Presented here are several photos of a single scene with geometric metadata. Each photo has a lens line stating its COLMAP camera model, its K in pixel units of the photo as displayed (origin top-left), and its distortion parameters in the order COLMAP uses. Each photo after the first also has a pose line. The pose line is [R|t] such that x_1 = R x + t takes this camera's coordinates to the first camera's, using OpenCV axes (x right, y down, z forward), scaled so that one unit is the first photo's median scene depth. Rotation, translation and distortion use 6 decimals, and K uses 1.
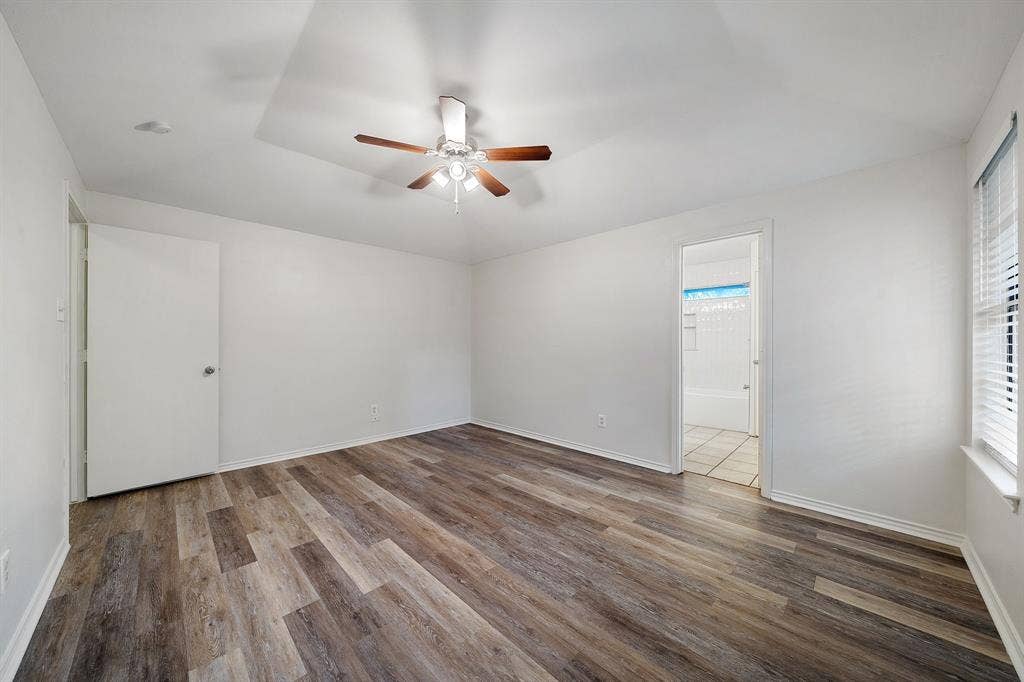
lens RADIAL K [[352.4, 0, 506.8], [0, 352.4, 343.2], [0, 0, 1]] dist [-0.002565, -0.000058]
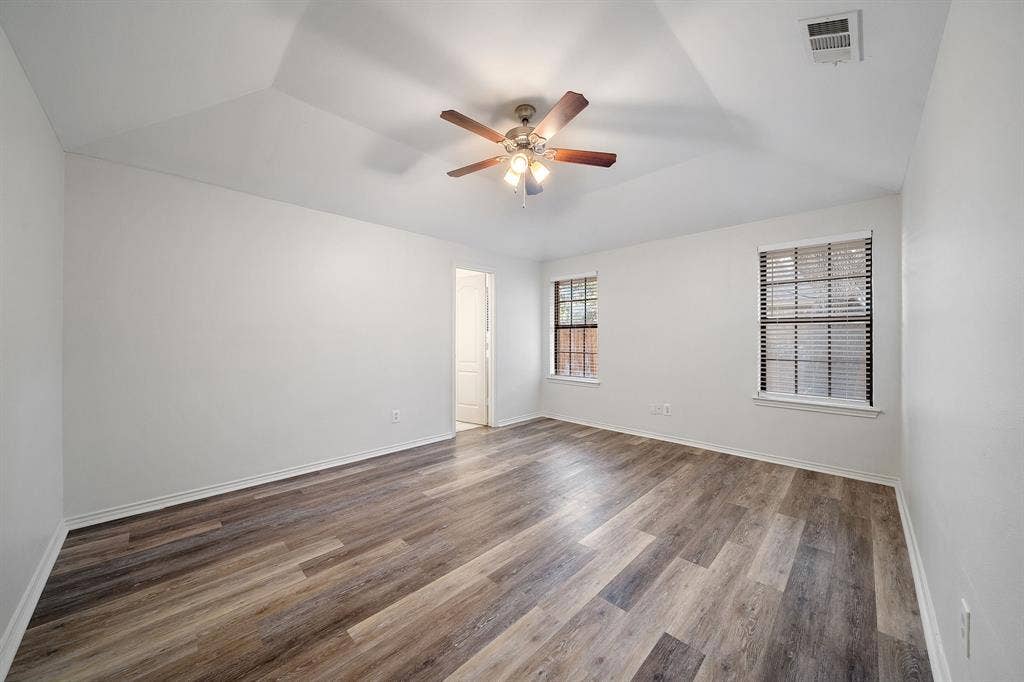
lens RADIAL K [[352.4, 0, 504.3], [0, 352.4, 339.3], [0, 0, 1]] dist [-0.002565, -0.000058]
pose [[0.005351, -0.001441, 0.999985, -0.932995], [0.000473, 0.999999, 0.001438, -0.005939], [-0.999986, 0.000465, 0.005352, 0.854036]]
